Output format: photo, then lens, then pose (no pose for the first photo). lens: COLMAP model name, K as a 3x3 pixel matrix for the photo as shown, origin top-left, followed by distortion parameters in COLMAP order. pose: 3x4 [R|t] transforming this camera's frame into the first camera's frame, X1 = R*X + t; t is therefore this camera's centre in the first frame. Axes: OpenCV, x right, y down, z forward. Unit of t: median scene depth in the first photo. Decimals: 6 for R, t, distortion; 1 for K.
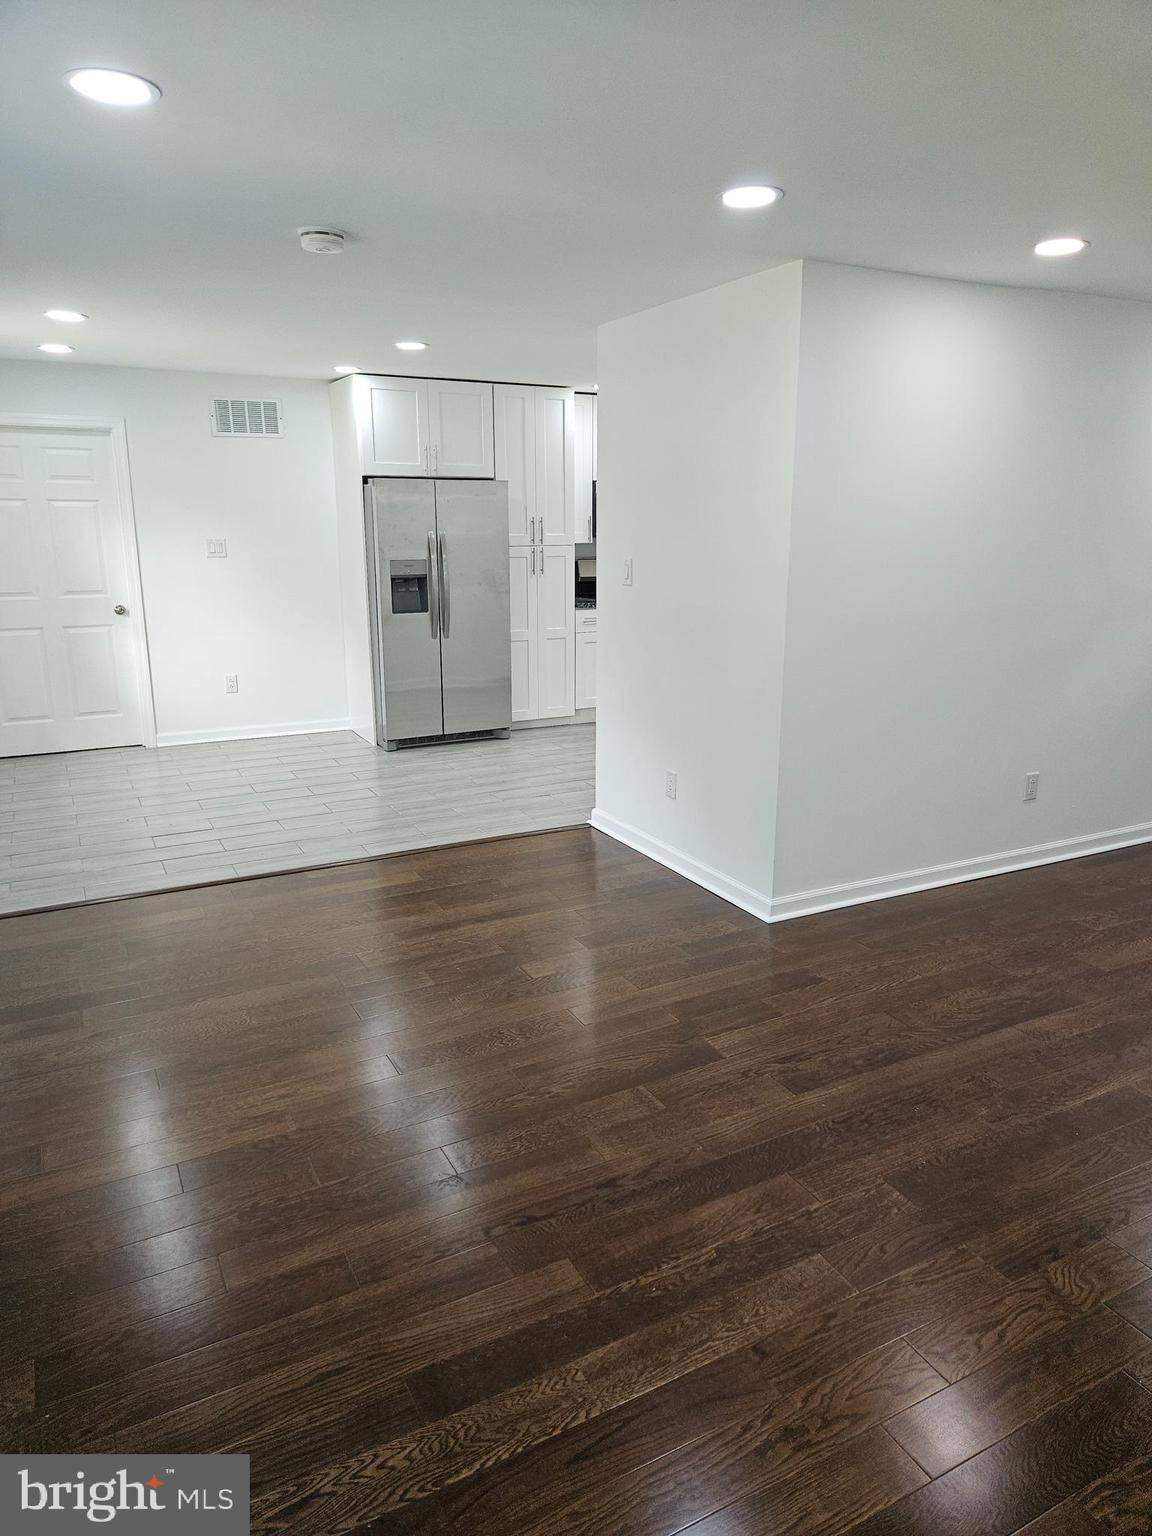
lens RADIAL K [[1034.7, 0, 577.4], [0, 1034.7, 758.6], [0, 0, 1]] dist [0.058321, -0.049928]
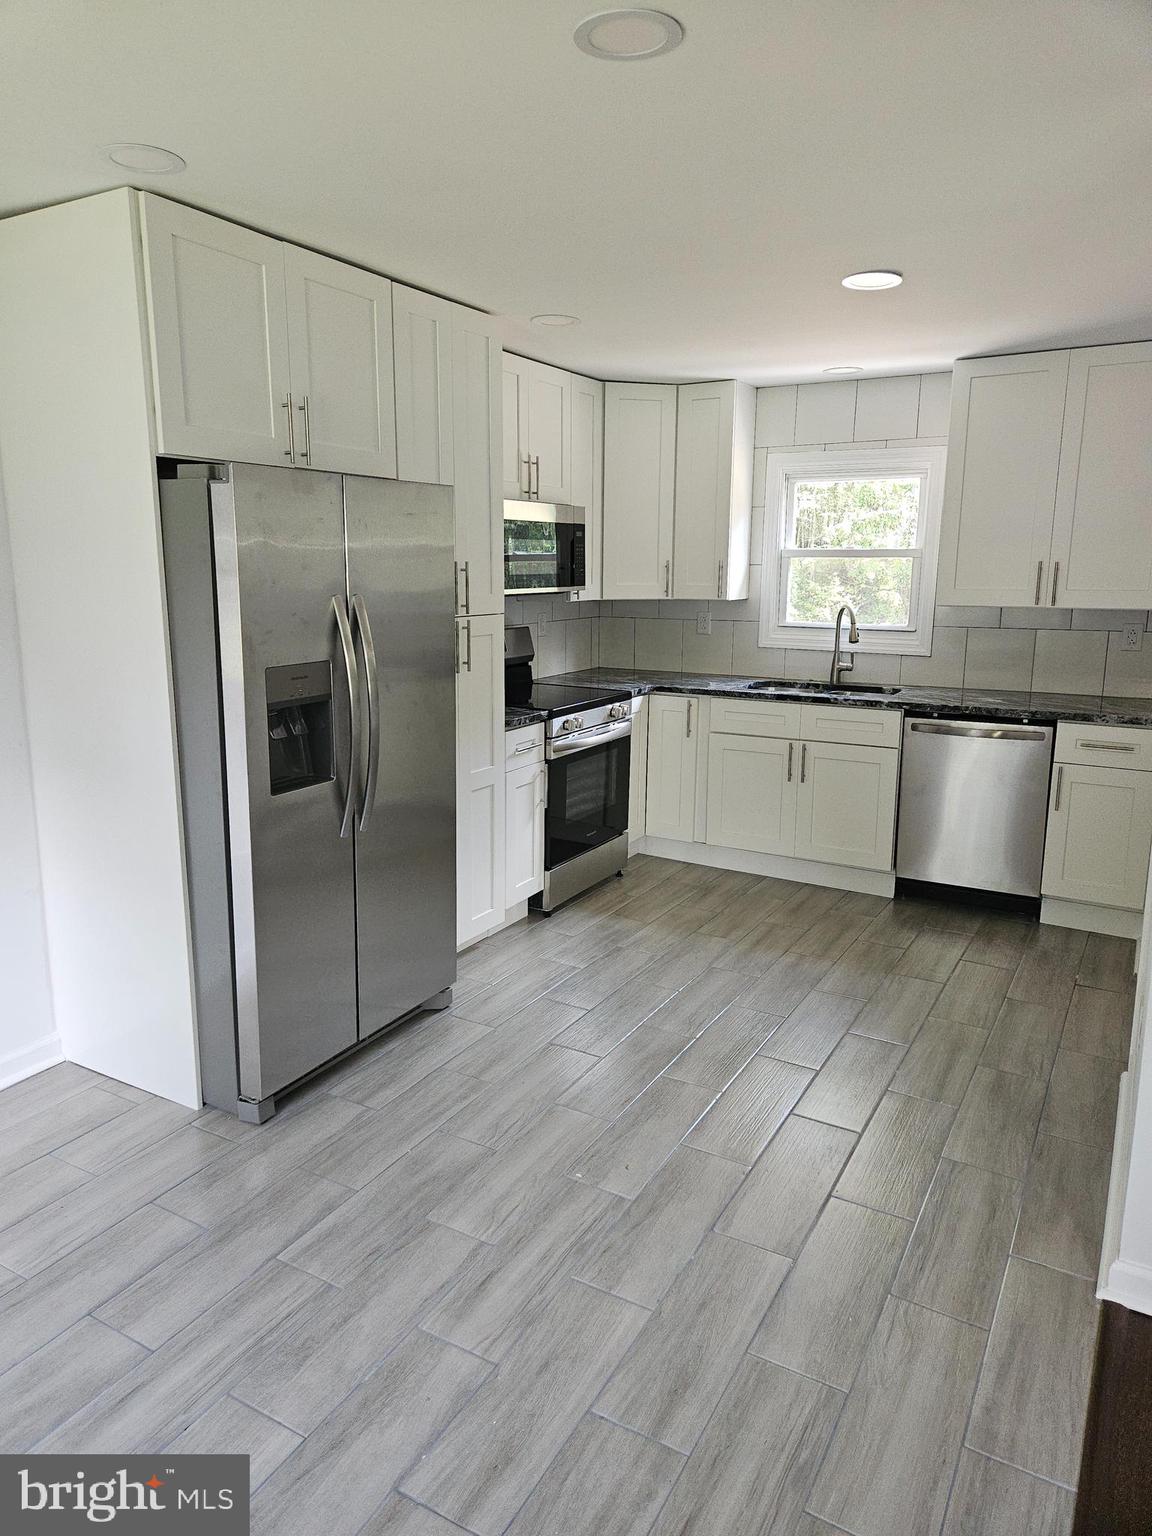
lens RADIAL K [[1034.7, 0, 546.6], [0, 1034.7, 753.3], [0, 0, 1]] dist [0.058321, -0.049928]
pose [[0.846165, -0.098500, 0.523739, -0.654342], [0.120755, 0.992647, -0.008406, -0.307675], [-0.519060, 0.070357, 0.851837, 1.310222]]
